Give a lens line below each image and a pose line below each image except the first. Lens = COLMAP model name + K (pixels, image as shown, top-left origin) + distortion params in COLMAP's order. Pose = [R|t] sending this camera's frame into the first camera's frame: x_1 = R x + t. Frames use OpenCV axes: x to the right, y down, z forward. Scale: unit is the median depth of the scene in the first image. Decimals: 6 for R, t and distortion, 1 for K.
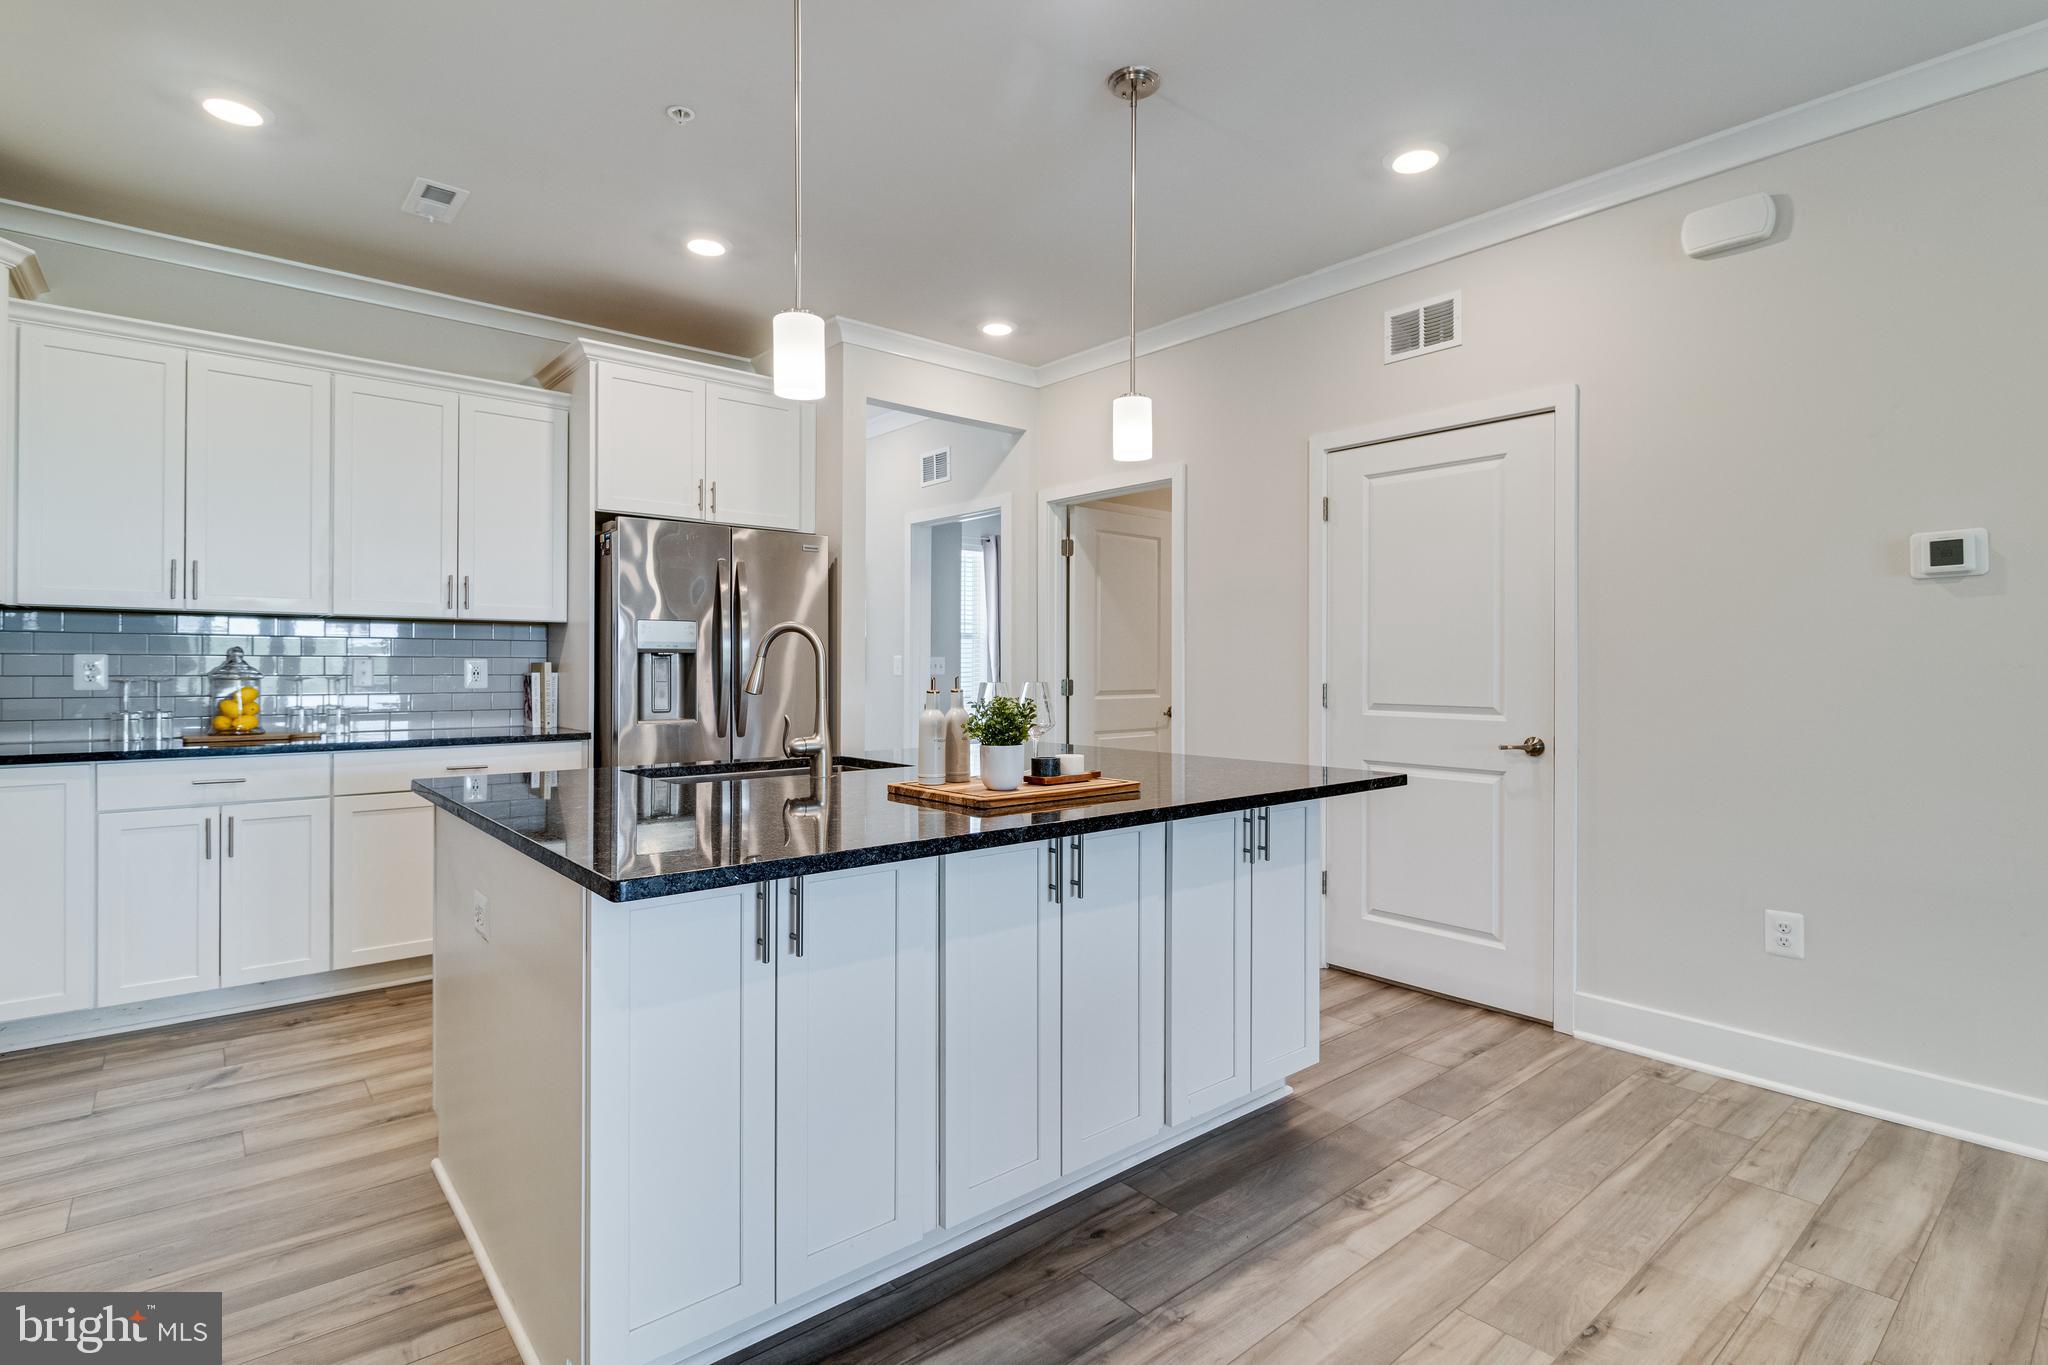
lens RADIAL K [[986.3, 0, 1026.3], [0, 986.3, 673.0], [0, 0, 1]] dist [-0.007756, -0.000271]
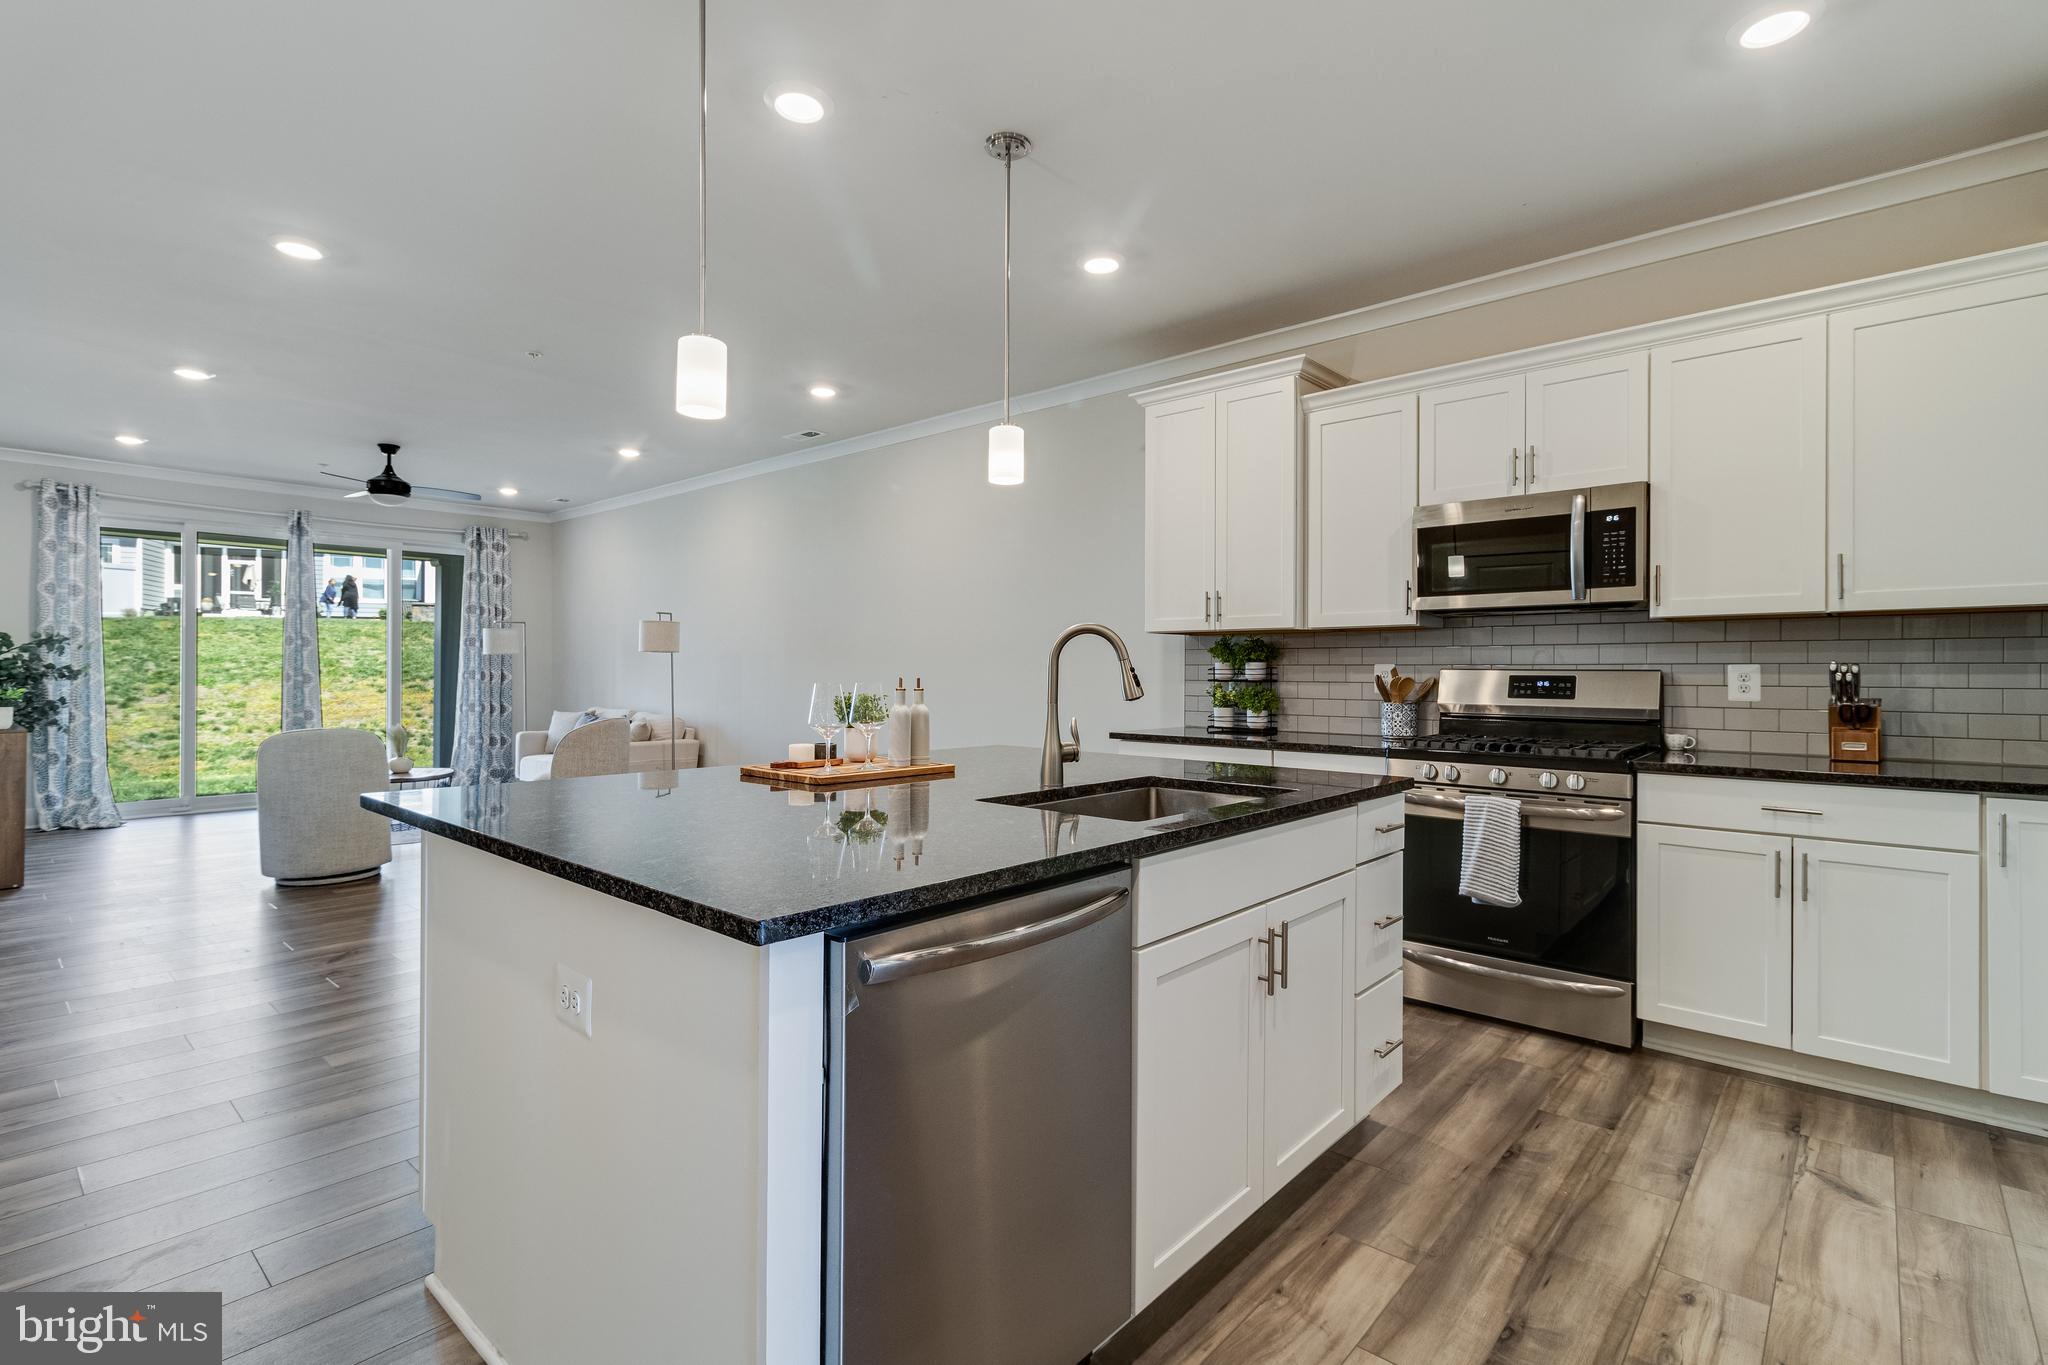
lens RADIAL K [[940.1, 0, 1028.8], [0, 940.1, 656.0], [0, 0, 1]] dist [0.002877, -0.000199]
pose [[-0.989151, -0.012393, -0.146381, -0.036019], [-0.010748, 0.999870, -0.012028, -0.005986], [0.146511, -0.010324, -0.989155, 1.387837]]
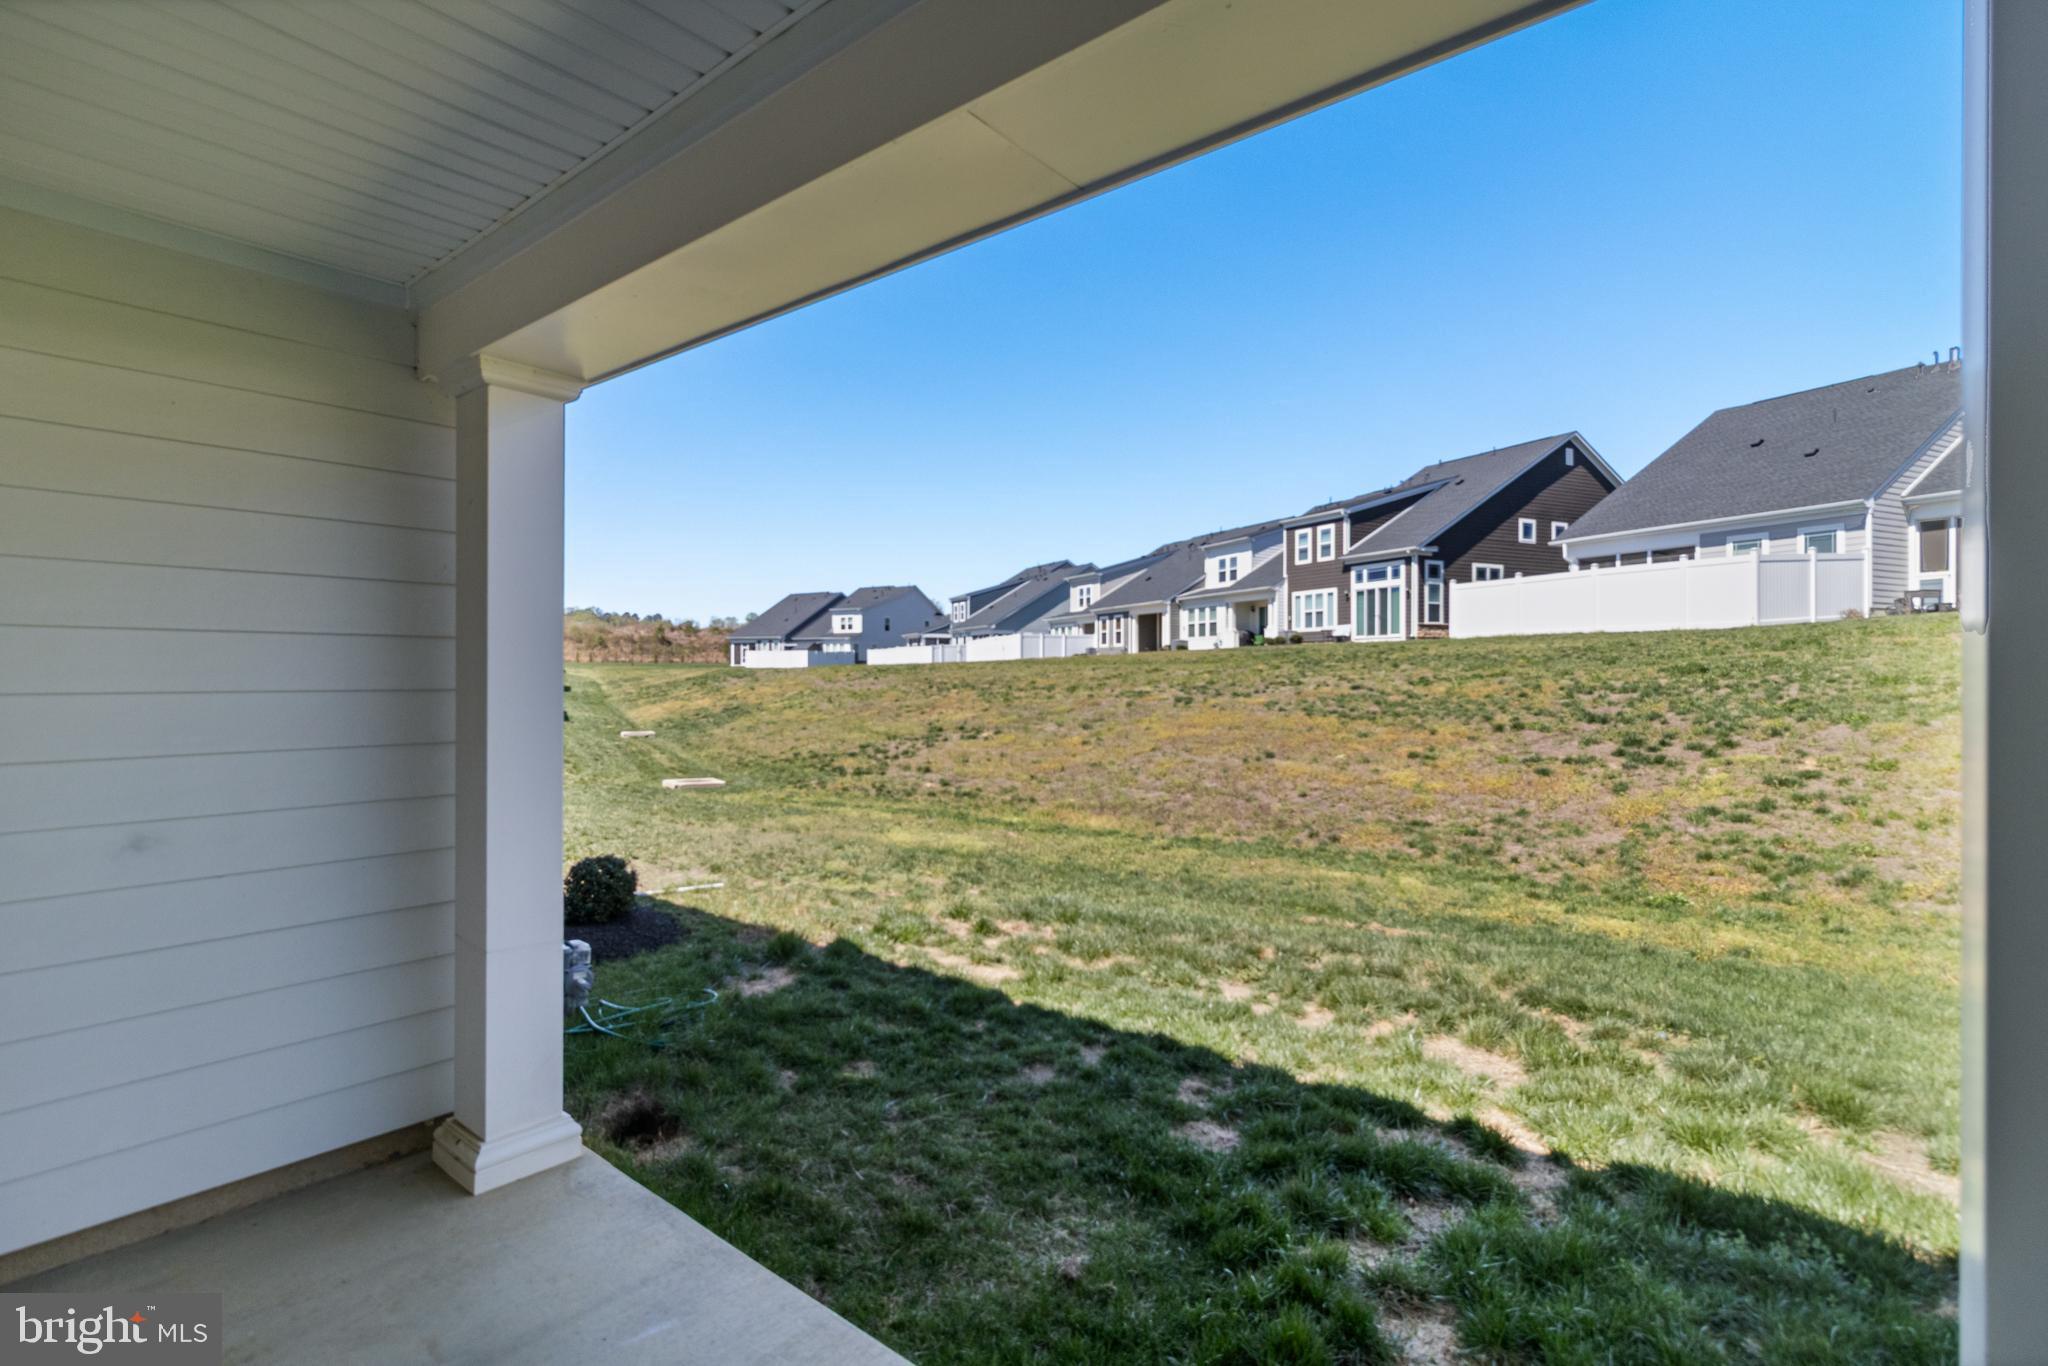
lens RADIAL K [[940.1, 0, 1028.8], [0, 940.1, 656.5], [0, 0, 1]] dist [0.002877, -0.000199]
pose [[-0.158484, 0.011470, 0.987295, 1.260561], [0.004669, 0.999930, -0.010867, -0.076595], [-0.987351, 0.002887, -0.158526, -1.812485]]
